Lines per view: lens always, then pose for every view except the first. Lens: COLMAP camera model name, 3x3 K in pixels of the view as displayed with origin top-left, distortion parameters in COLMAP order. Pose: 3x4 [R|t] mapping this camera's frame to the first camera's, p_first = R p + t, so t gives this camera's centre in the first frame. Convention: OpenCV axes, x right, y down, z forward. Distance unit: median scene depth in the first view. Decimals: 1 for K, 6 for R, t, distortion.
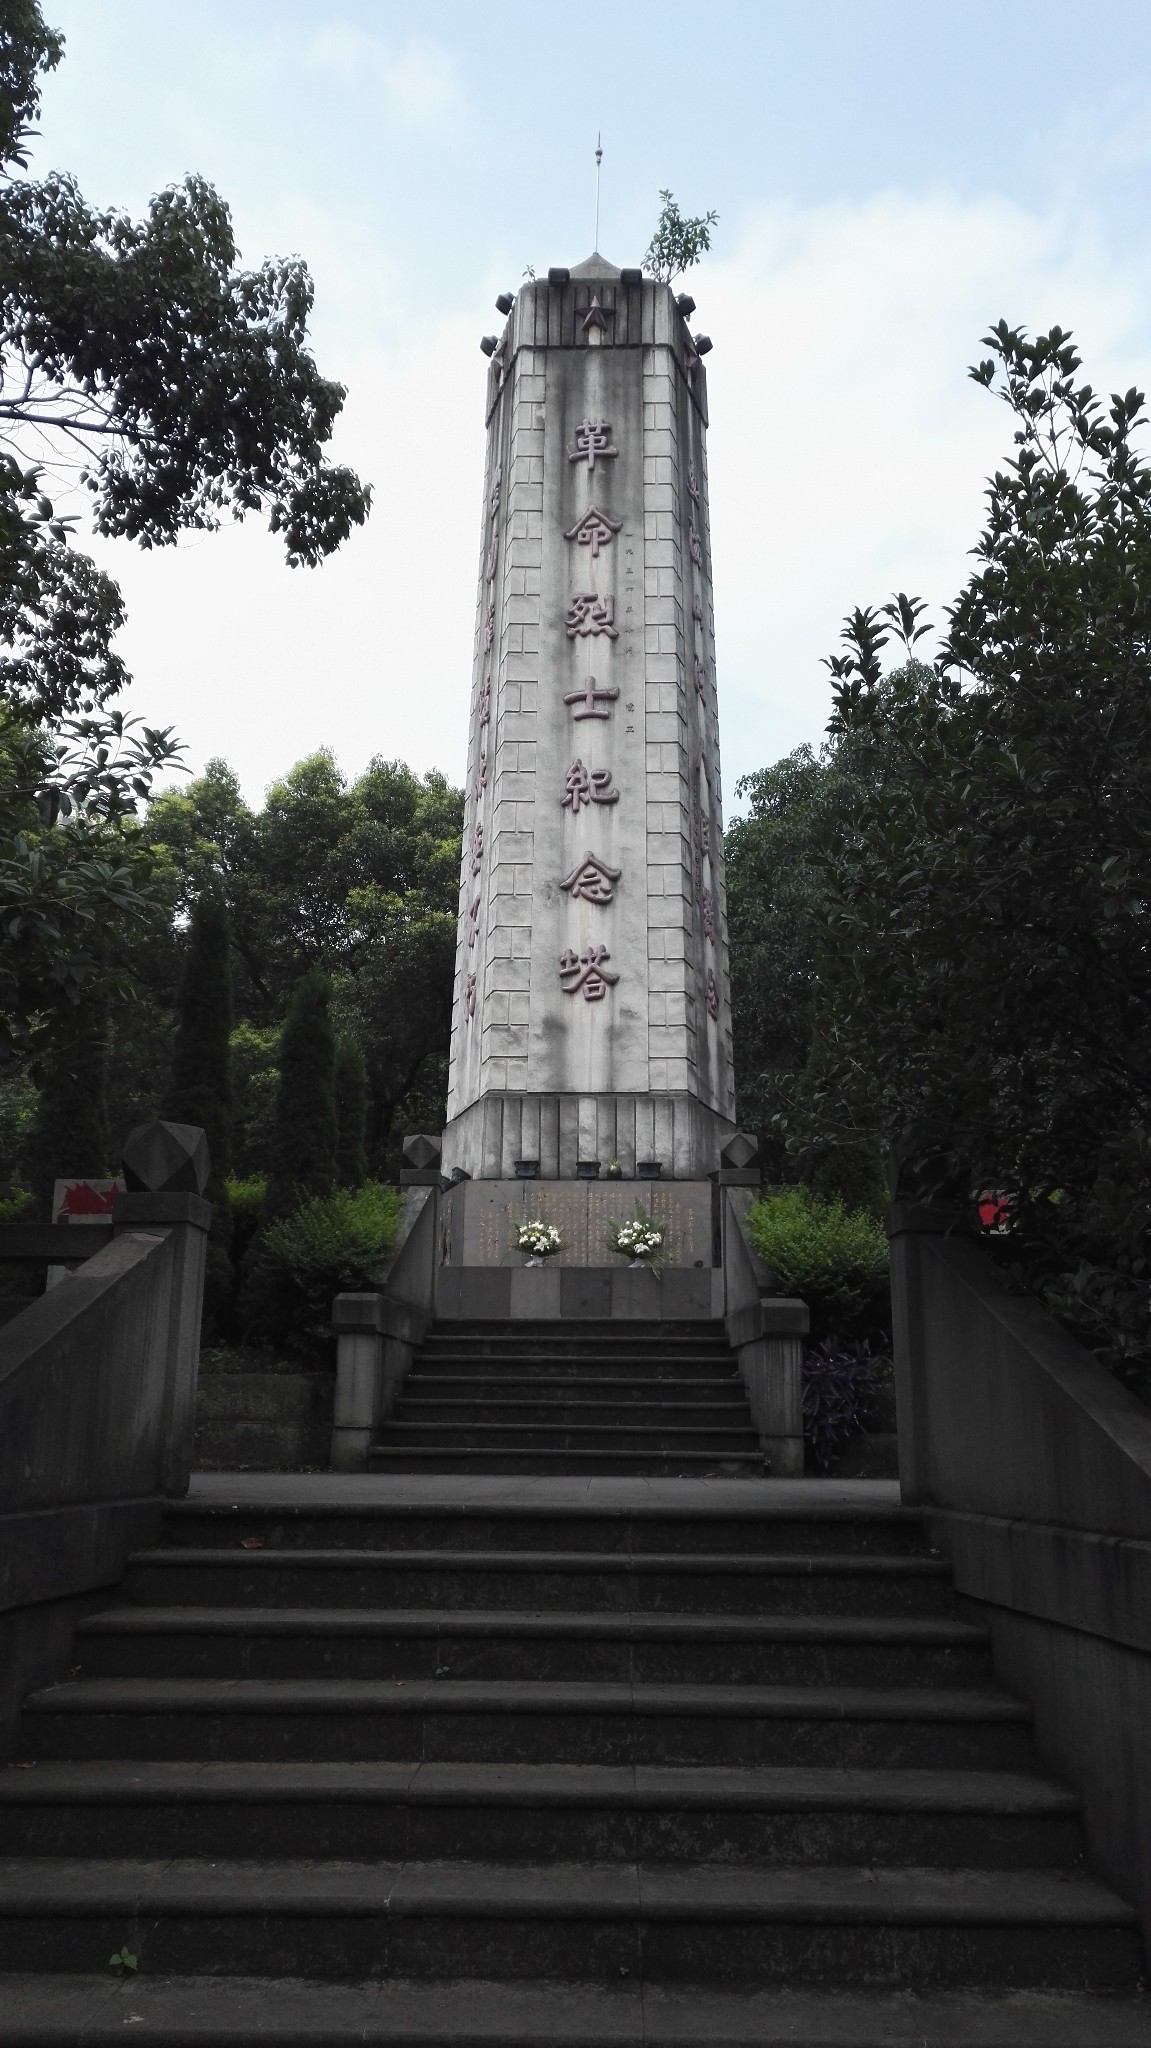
lens RADIAL K [[1710.3, 0, 575.5], [0, 1710.3, 1024.0], [0, 0, 1]] dist [-0.003873, 0.000435]
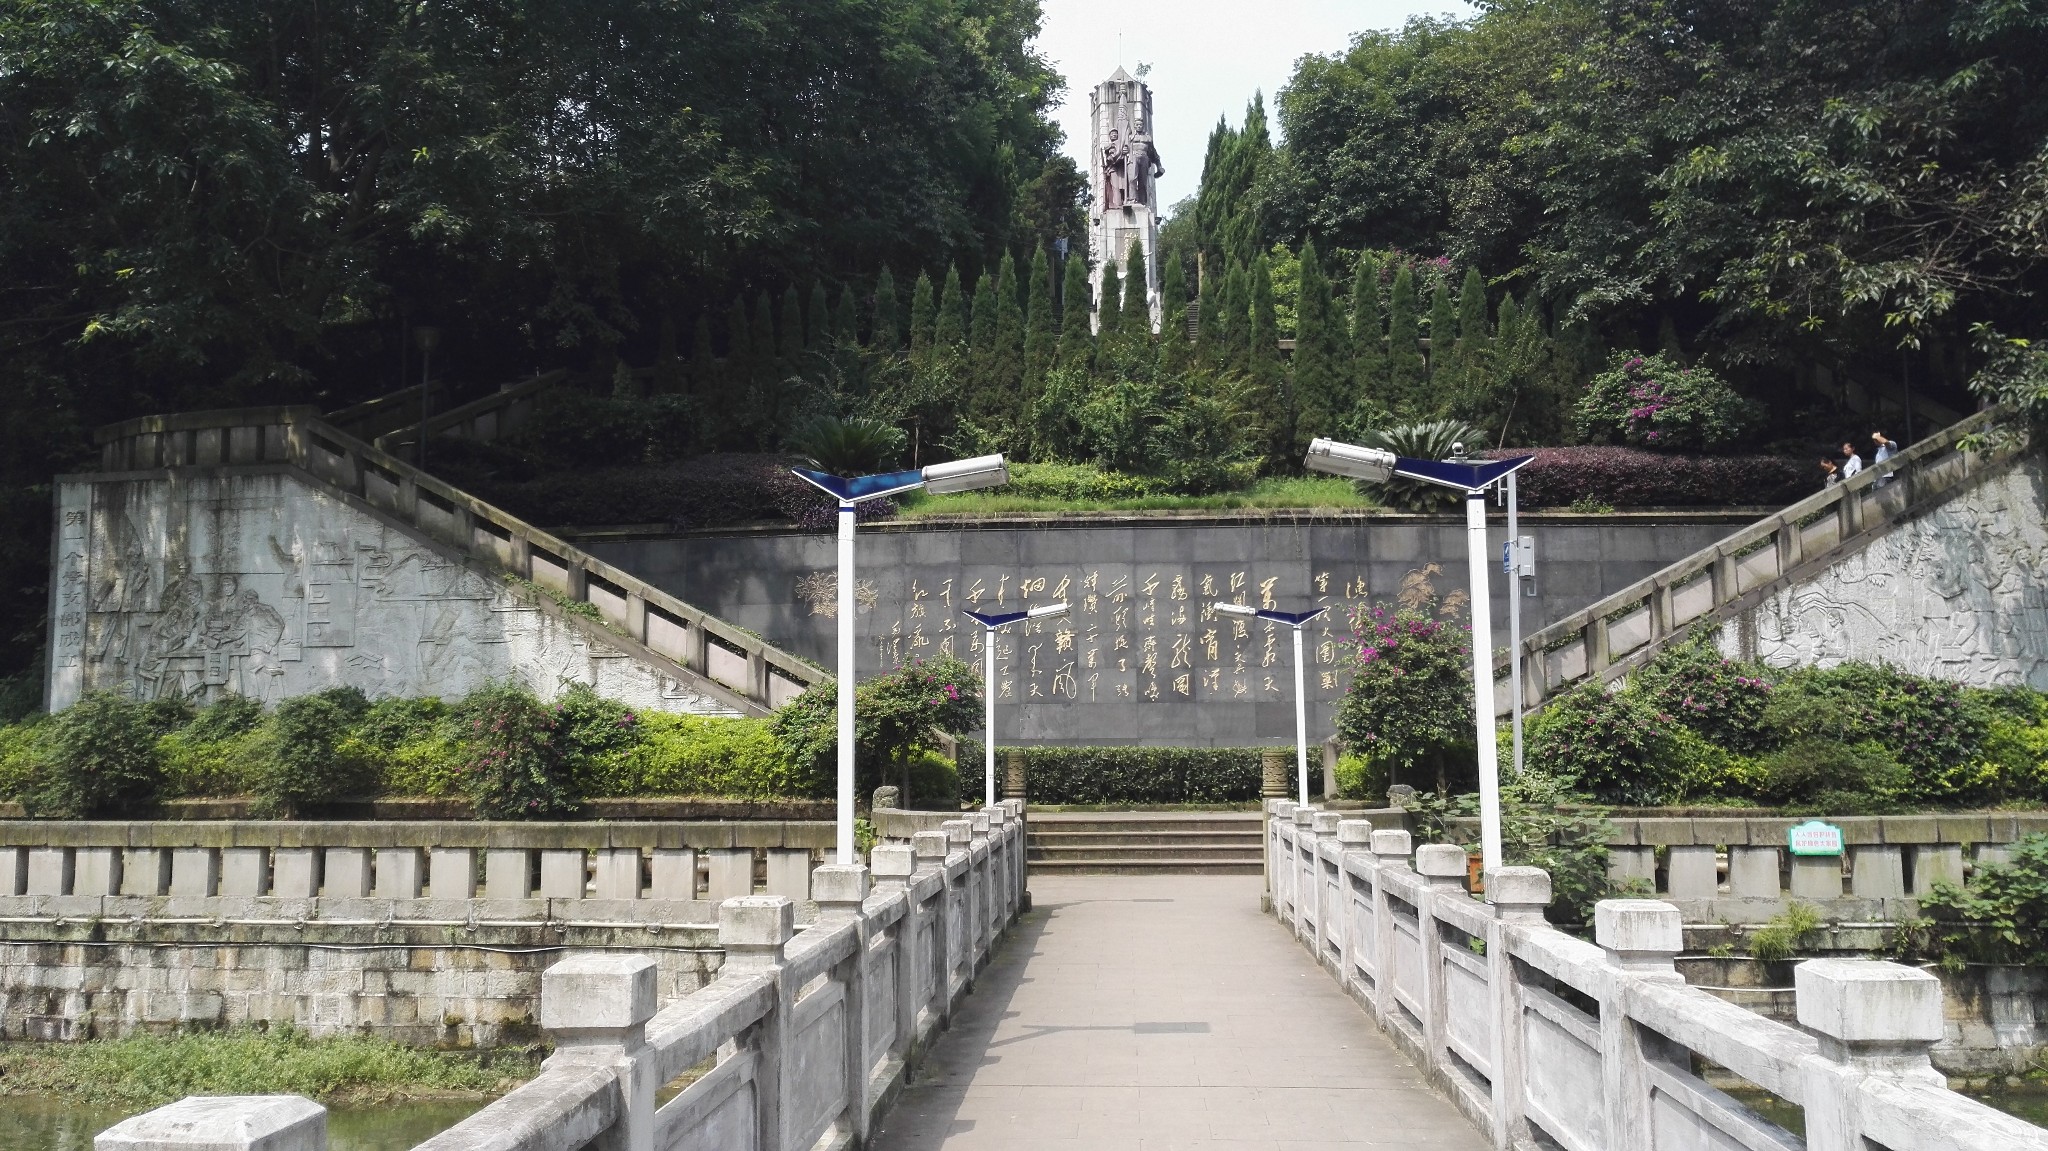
lens RADIAL K [[1710.3, 0, 1024.0], [0, 1710.3, 575.5], [0, 0, 1]] dist [-0.003873, 0.000435]
pose [[0.999371, -0.022537, -0.027363, -0.124862], [0.026604, 0.986960, 0.158751, 0.032323], [0.023428, -0.159379, 0.986939, -2.926831]]
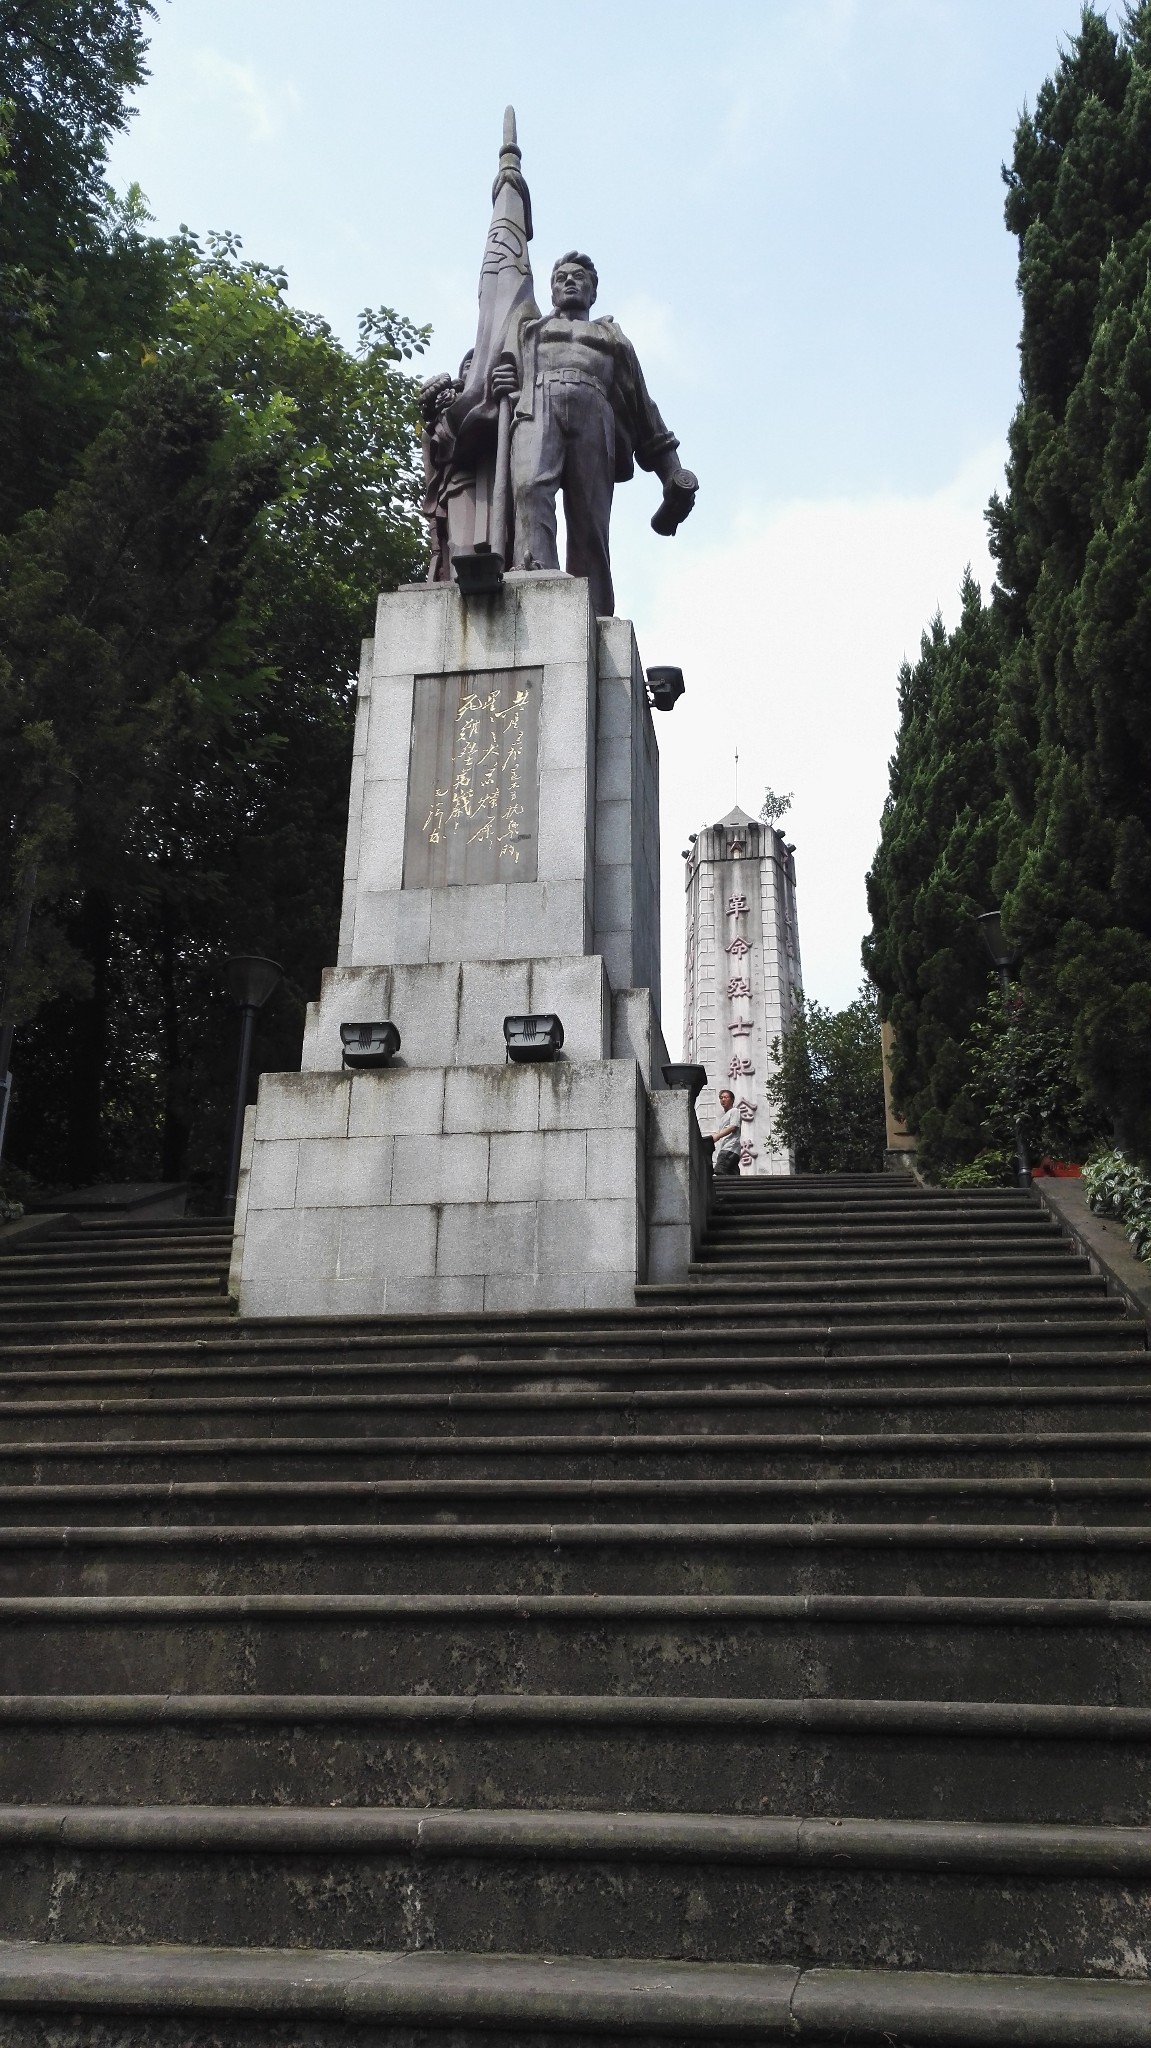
lens RADIAL K [[1710.3, 0, 575.5], [0, 1710.3, 1024.0], [0, 0, 1]] dist [-0.003873, 0.000435]
pose [[0.993138, -0.042434, -0.108976, 0.035171], [0.024217, 0.986272, -0.163344, 0.142498], [0.114411, 0.159584, 0.980532, -1.055333]]
